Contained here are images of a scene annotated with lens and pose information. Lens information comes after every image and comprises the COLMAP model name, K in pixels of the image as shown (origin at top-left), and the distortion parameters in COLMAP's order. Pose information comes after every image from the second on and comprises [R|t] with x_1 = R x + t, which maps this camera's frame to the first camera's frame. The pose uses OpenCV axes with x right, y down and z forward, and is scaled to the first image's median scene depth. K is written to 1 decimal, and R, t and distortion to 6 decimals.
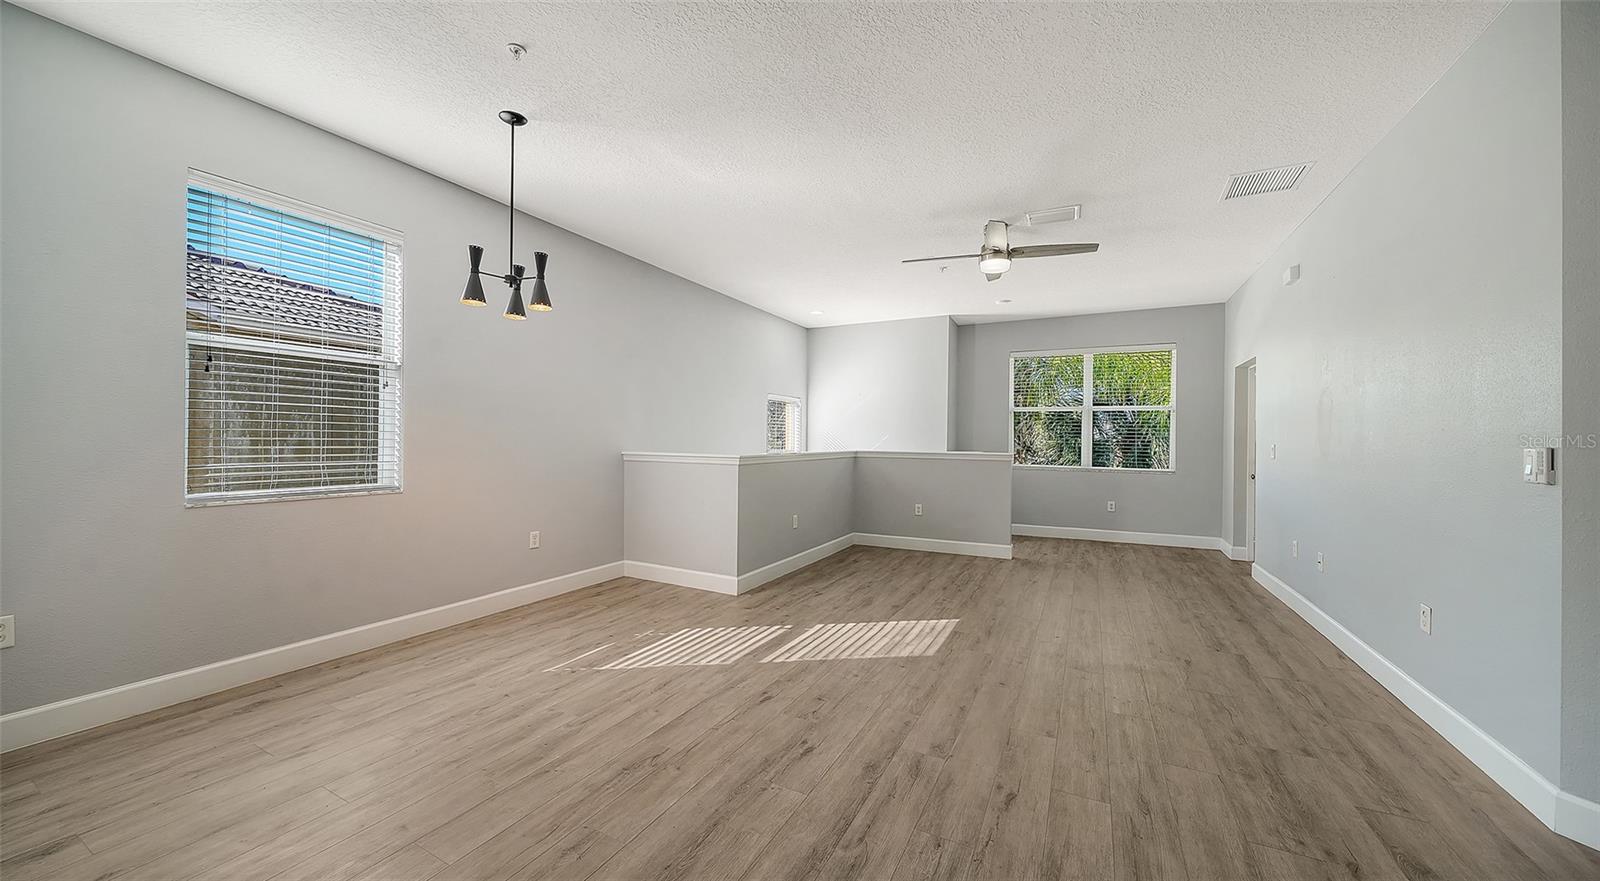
lens RADIAL K [[556.6, 0, 811.5], [0, 556.6, 438.9], [0, 0, 1]] dist [0.000539, -0.002617]
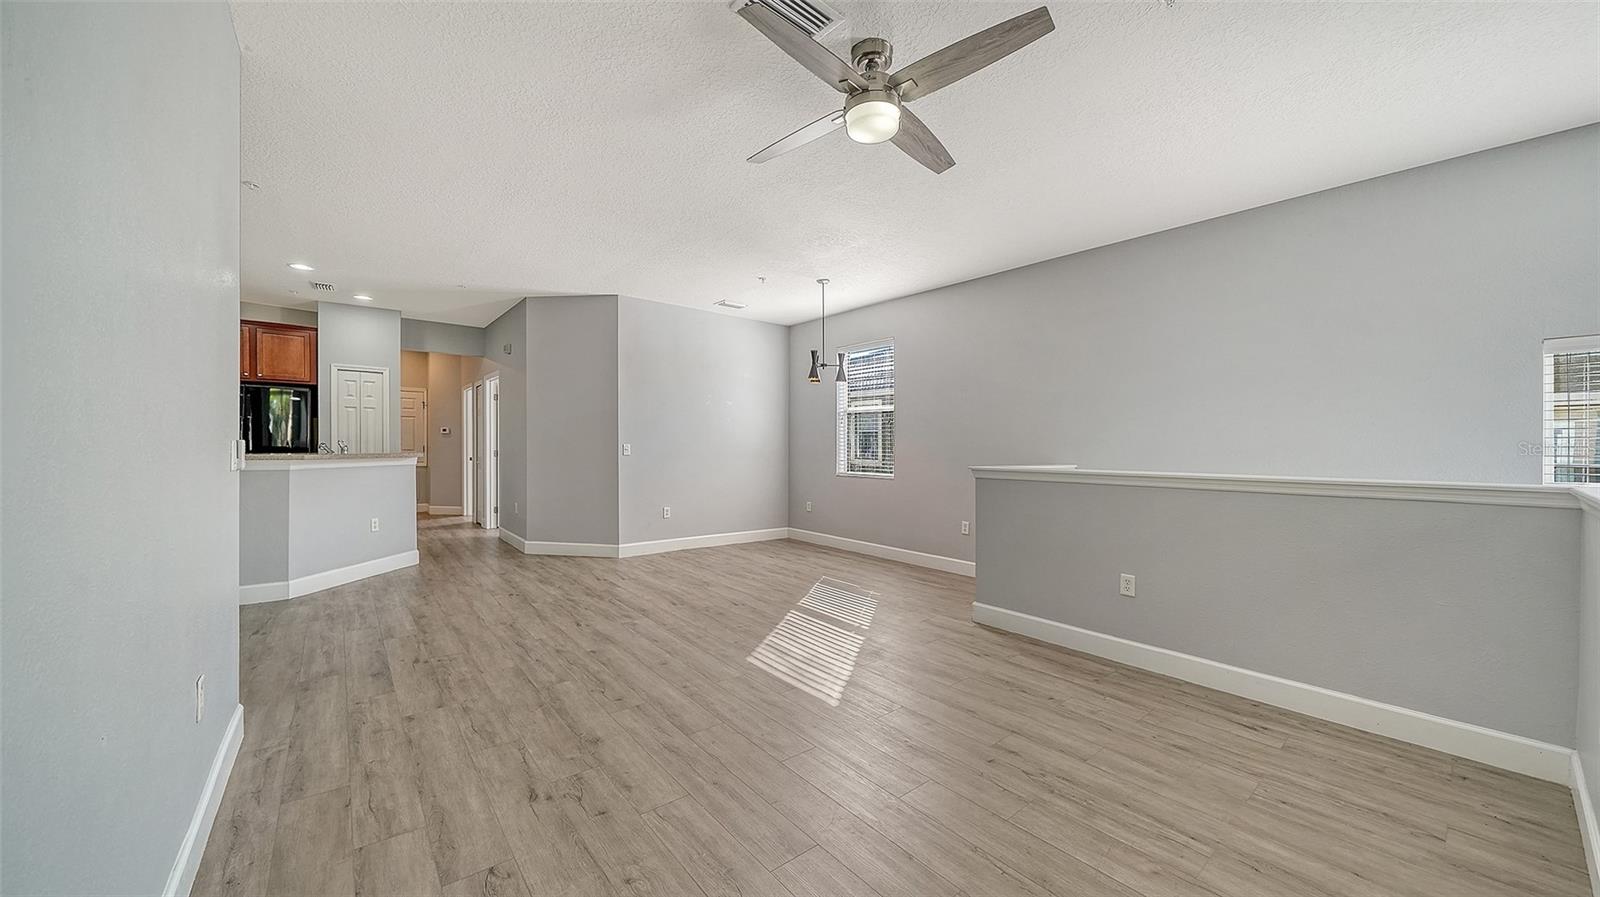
lens RADIAL K [[565.4, 0, 797.1], [0, 565.4, 450.6], [0, 0, 1]] dist [-0.001081, -0.000125]
pose [[-0.406902, -0.010853, -0.913408, 1.124184], [-0.014471, 0.999881, -0.005434, 0.015796], [0.913357, 0.011007, -0.407010, 1.504371]]
